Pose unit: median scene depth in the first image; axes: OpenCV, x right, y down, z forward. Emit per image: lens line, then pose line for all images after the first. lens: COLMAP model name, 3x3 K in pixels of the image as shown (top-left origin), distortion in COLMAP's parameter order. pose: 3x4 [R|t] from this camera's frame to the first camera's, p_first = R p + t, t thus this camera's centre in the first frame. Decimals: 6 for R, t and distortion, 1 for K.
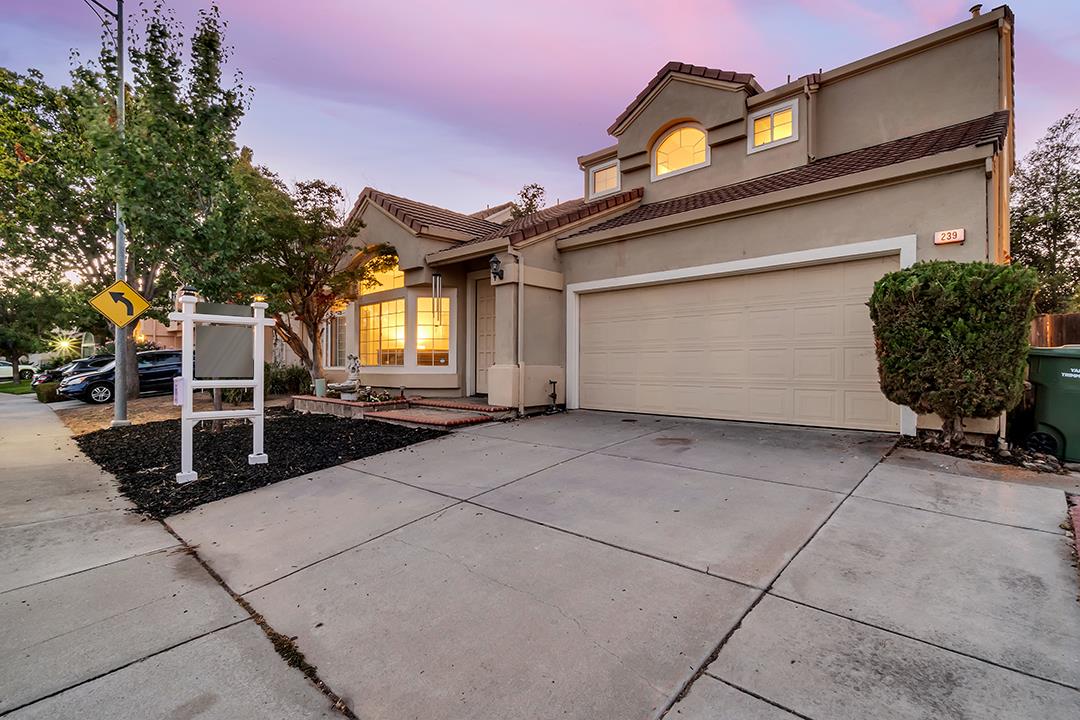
lens RADIAL K [[488.9, 0, 543.3], [0, 488.9, 364.8], [0, 0, 1]] dist [-0.002447, -0.000398]
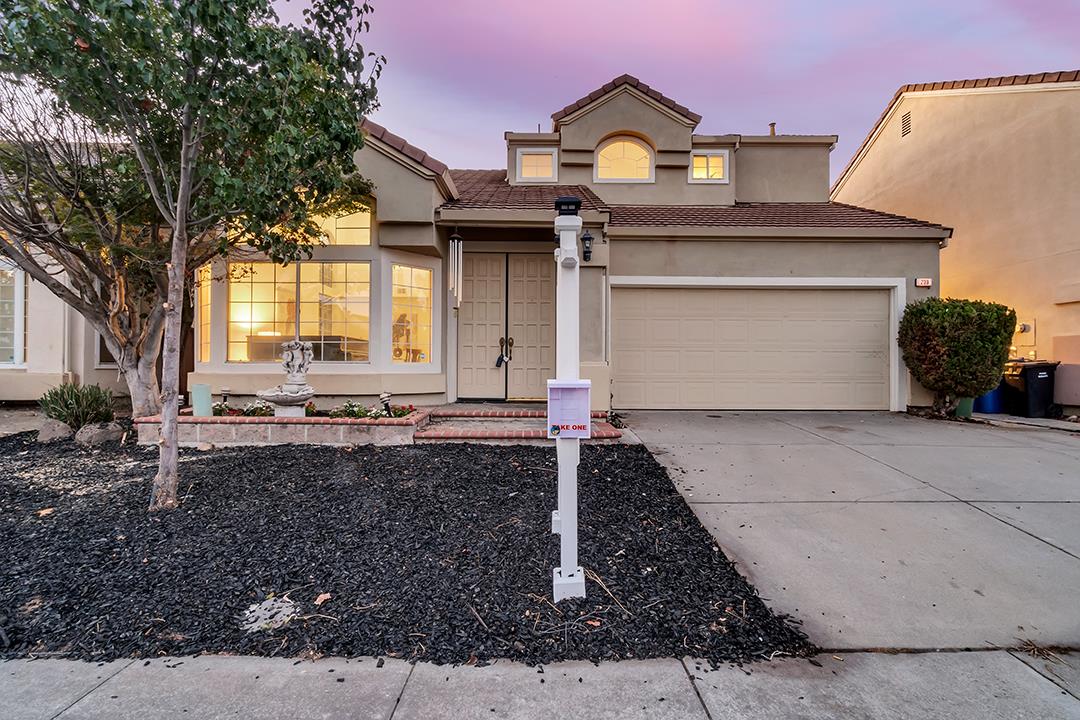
lens RADIAL K [[488.9, 0, 543.3], [0, 488.9, 364.8], [0, 0, 1]] dist [-0.002447, -0.000398]
pose [[0.736286, 0.005031, 0.676652, -0.617975], [-0.006975, 0.999976, 0.000154, 0.005145], [-0.676634, -0.004833, 0.736303, 0.369046]]
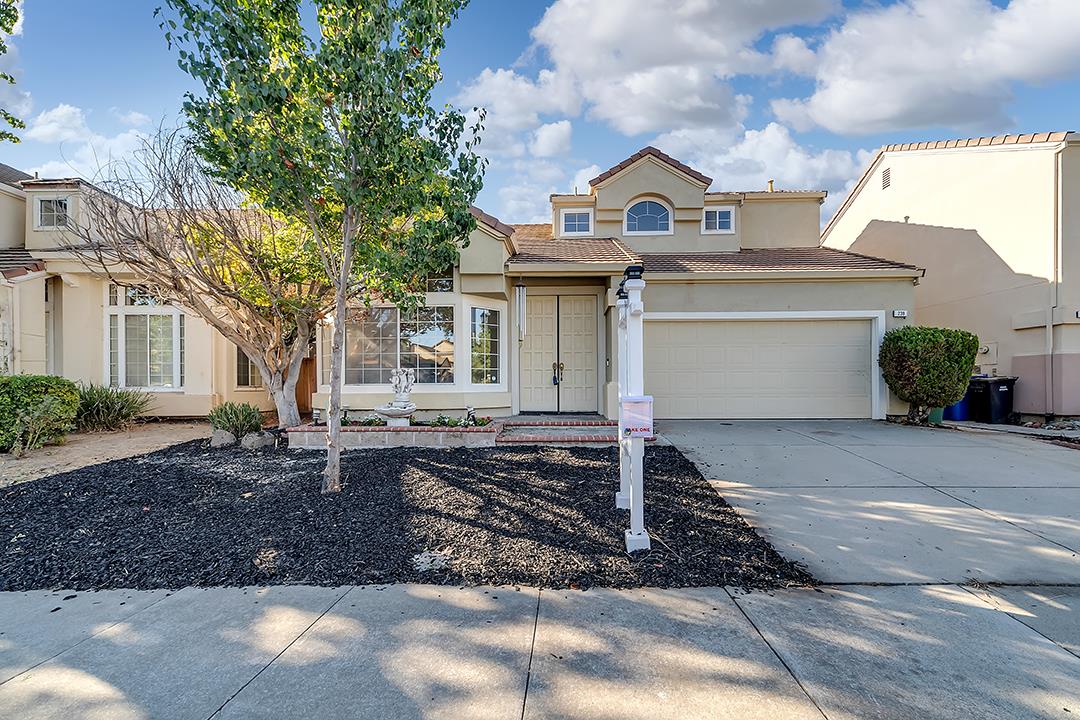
lens RADIAL K [[416.4, 0, 554.1], [0, 416.4, 387.5], [0, 0, 1]] dist [0.006124, -0.000191]
pose [[0.758760, -0.009080, 0.651307, -0.695959], [0.003203, 0.999943, 0.010209, 0.002852], [-0.651362, -0.005660, 0.758746, 0.351088]]
